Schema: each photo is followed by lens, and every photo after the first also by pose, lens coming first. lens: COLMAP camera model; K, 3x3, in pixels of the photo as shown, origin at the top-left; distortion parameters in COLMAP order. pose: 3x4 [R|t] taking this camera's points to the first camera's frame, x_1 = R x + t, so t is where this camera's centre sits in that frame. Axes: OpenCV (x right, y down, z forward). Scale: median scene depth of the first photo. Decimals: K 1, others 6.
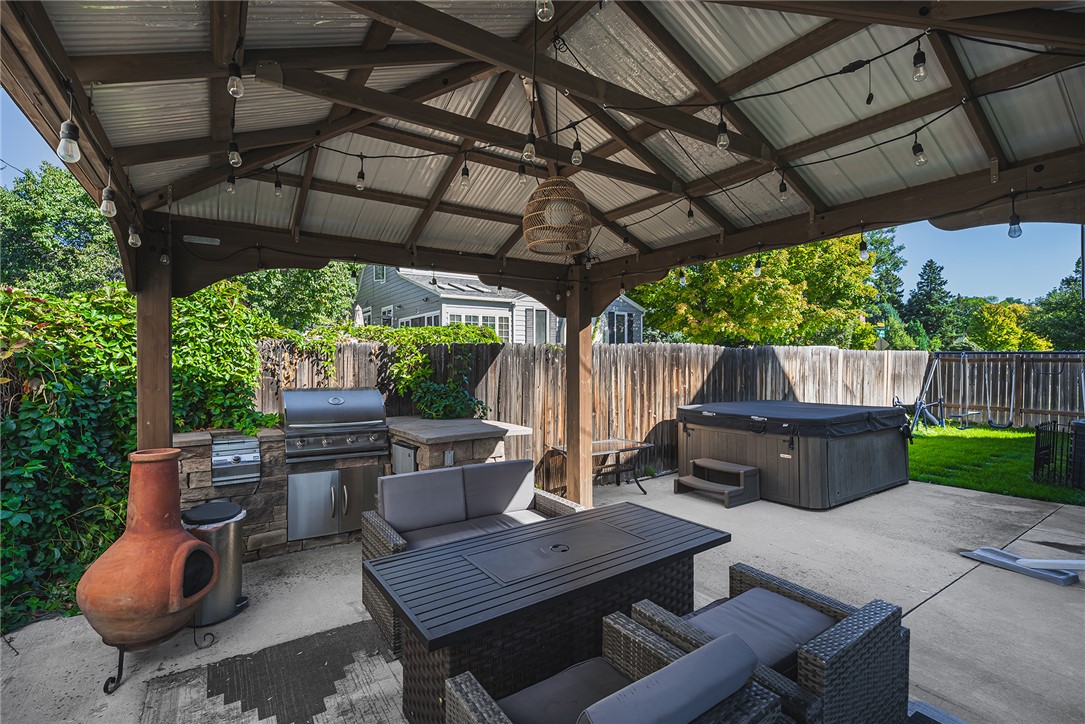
lens RADIAL K [[498.7, 0, 541.7], [0, 498.7, 362.9], [0, 0, 1]] dist [-0.001812, 0.000499]
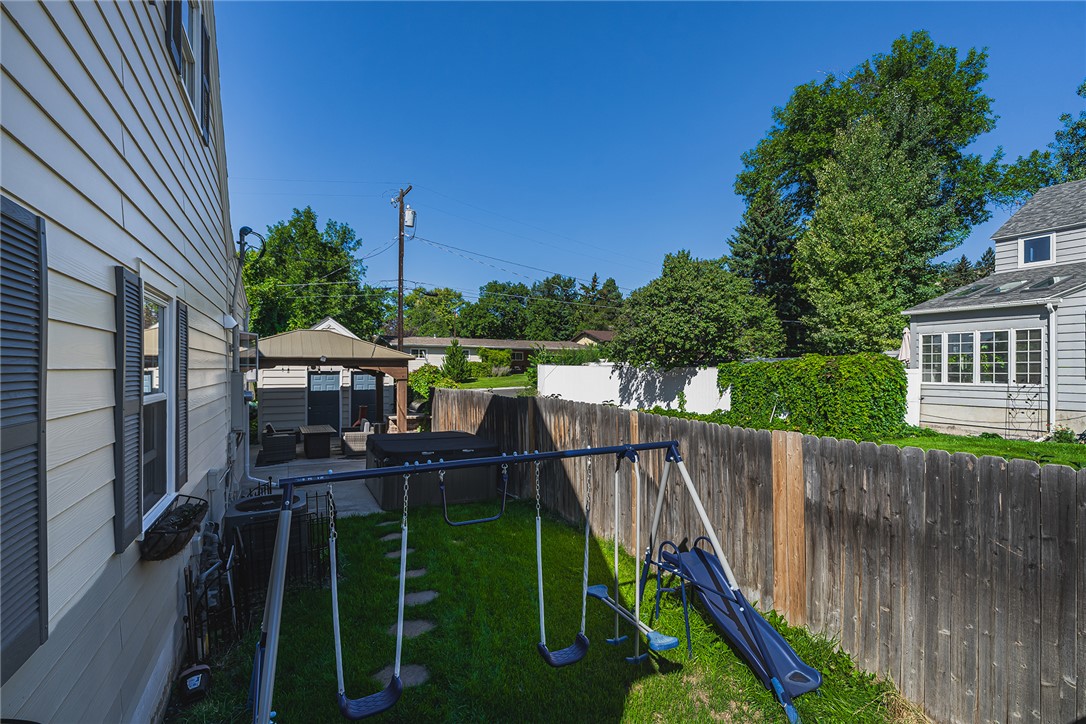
lens RADIAL K [[499.2, 0, 540.7], [0, 499.2, 364.3], [0, 0, 1]] dist [-0.001812, 0.000499]
pose [[-0.123945, -0.004179, -0.992280, 0.874827], [-0.012143, 0.999923, -0.002695, -0.058031], [0.992215, 0.011715, -0.123986, 0.683125]]
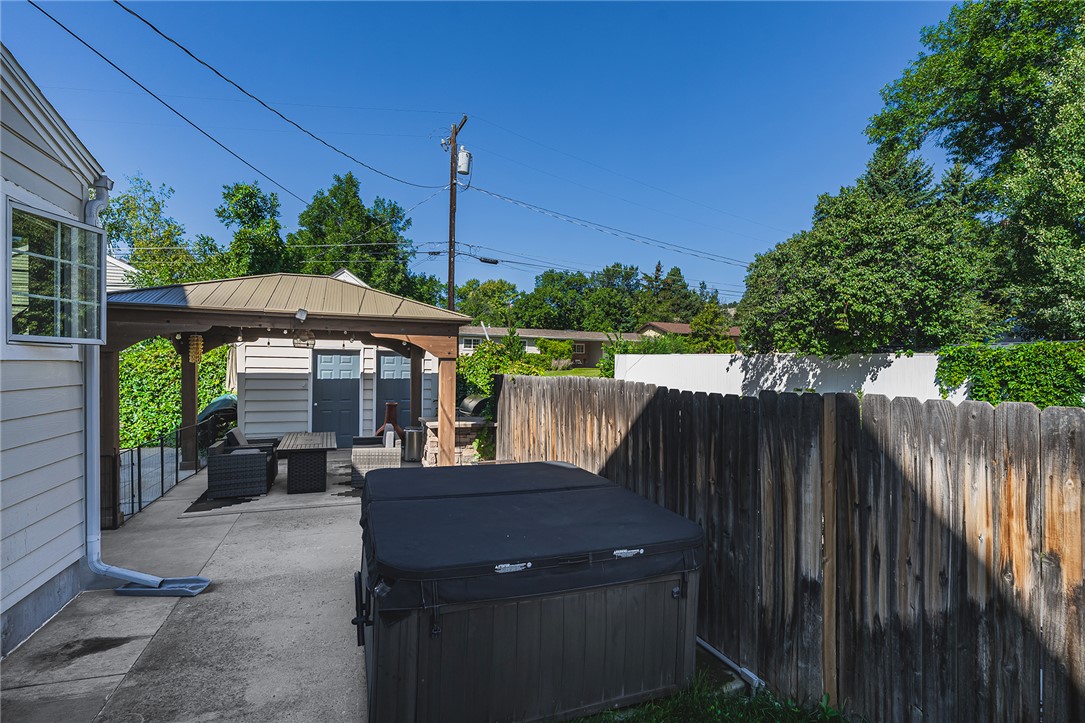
lens RADIAL K [[498.7, 0, 540.0], [0, 498.7, 363.6], [0, 0, 1]] dist [-0.001812, 0.000499]
pose [[-0.223717, -0.000761, -0.974654, 0.470430], [-0.024147, 0.999697, 0.004762, -0.028456], [0.974355, 0.024600, -0.223668, 0.522585]]
